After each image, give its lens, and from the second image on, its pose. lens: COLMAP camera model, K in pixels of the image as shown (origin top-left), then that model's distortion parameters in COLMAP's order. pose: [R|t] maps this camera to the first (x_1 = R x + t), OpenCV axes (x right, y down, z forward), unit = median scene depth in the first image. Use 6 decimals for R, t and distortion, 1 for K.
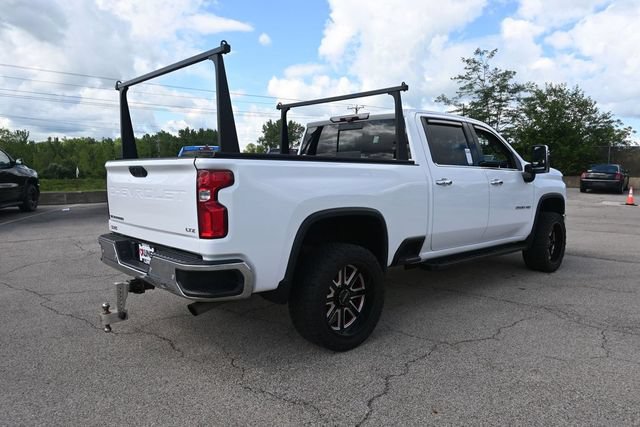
lens RADIAL K [[469.7, 0, 321.5], [0, 469.7, 217.1], [0, 0, 1]] dist [-0.020308, 0.007104]
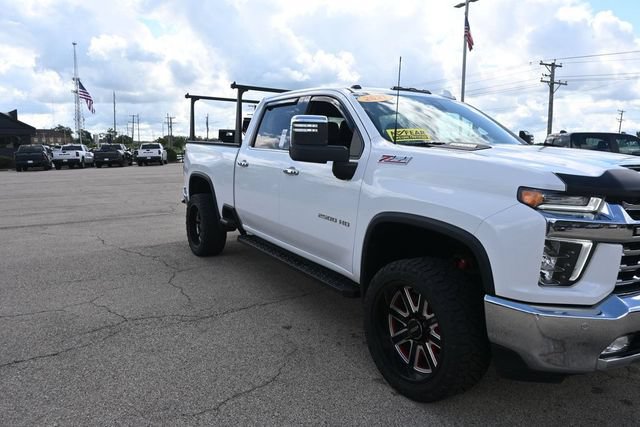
lens RADIAL K [[469.7, 0, 321.5], [0, 469.7, 217.1], [0, 0, 1]] dist [-0.020308, 0.007104]
pose [[-0.196559, 0.137850, -0.970753, 1.495316], [-0.124259, 0.978583, 0.164122, -0.177501], [0.972586, 0.152884, -0.175220, 1.597064]]
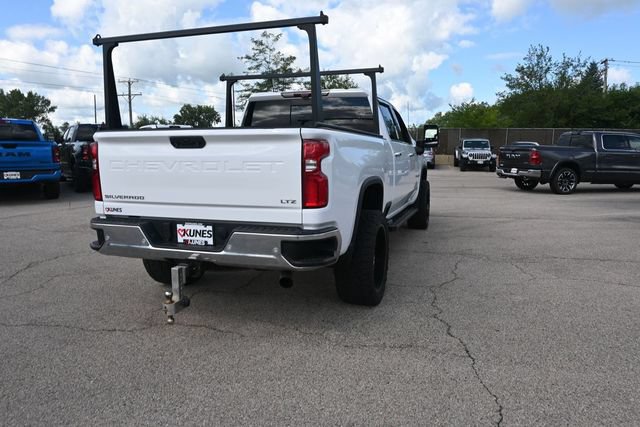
lens RADIAL K [[469.7, 0, 321.5], [0, 469.7, 217.1], [0, 0, 1]] dist [-0.020308, 0.007104]
pose [[0.879748, -0.069974, 0.470262, -0.530204], [0.049549, 0.997218, 0.055689, 0.007025], [-0.472851, -0.025692, 0.880768, 0.071942]]
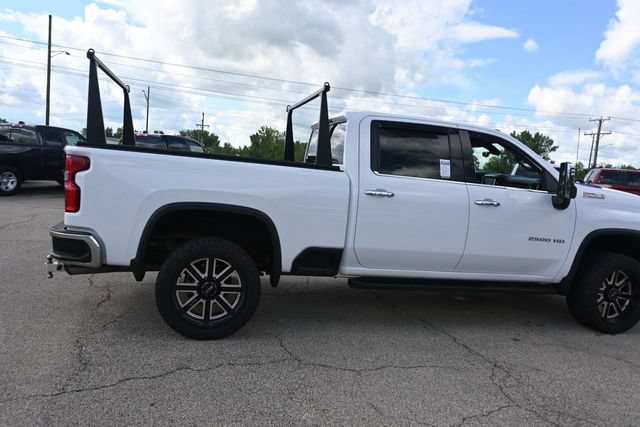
lens RADIAL K [[469.7, 0, 321.5], [0, 469.7, 217.1], [0, 0, 1]] dist [-0.020308, 0.007104]
pose [[0.872181, 0.120135, -0.474202, 0.686555], [-0.128554, 0.991593, 0.014767, -0.032105], [0.471989, 0.048081, 0.880292, 0.182330]]
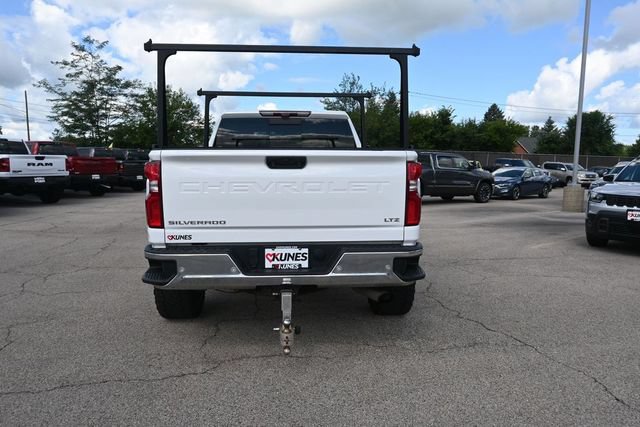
lens RADIAL K [[469.7, 0, 321.5], [0, 469.7, 217.1], [0, 0, 1]] dist [-0.020308, 0.007104]
pose [[0.628109, -0.081724, 0.773822, -0.911769], [0.074229, 0.996227, 0.044961, -0.028268], [-0.774576, 0.029199, 0.631806, 0.359162]]
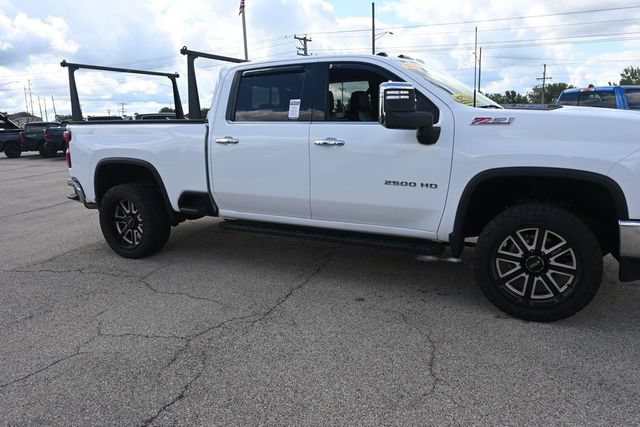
lens RADIAL K [[469.7, 0, 321.5], [0, 469.7, 217.1], [0, 0, 1]] dist [-0.020308, 0.007104]
pose [[0.330014, 0.179786, -0.926697, 1.434348], [-0.067641, 0.983676, 0.166752, -0.108232], [0.941549, 0.007652, 0.336788, 0.991894]]
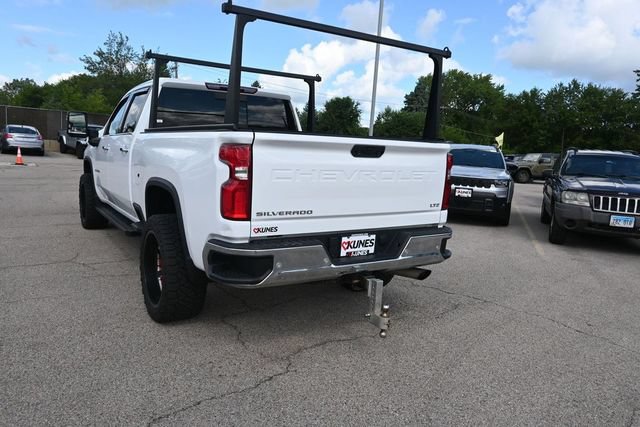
lens RADIAL K [[469.7, 0, 321.5], [0, 469.7, 217.1], [0, 0, 1]] dist [-0.020308, 0.007104]
pose [[0.173612, -0.141234, 0.974634, -1.131628], [0.049468, 0.989664, 0.134601, -0.087477], [-0.983571, 0.024845, 0.178804, 0.826018]]
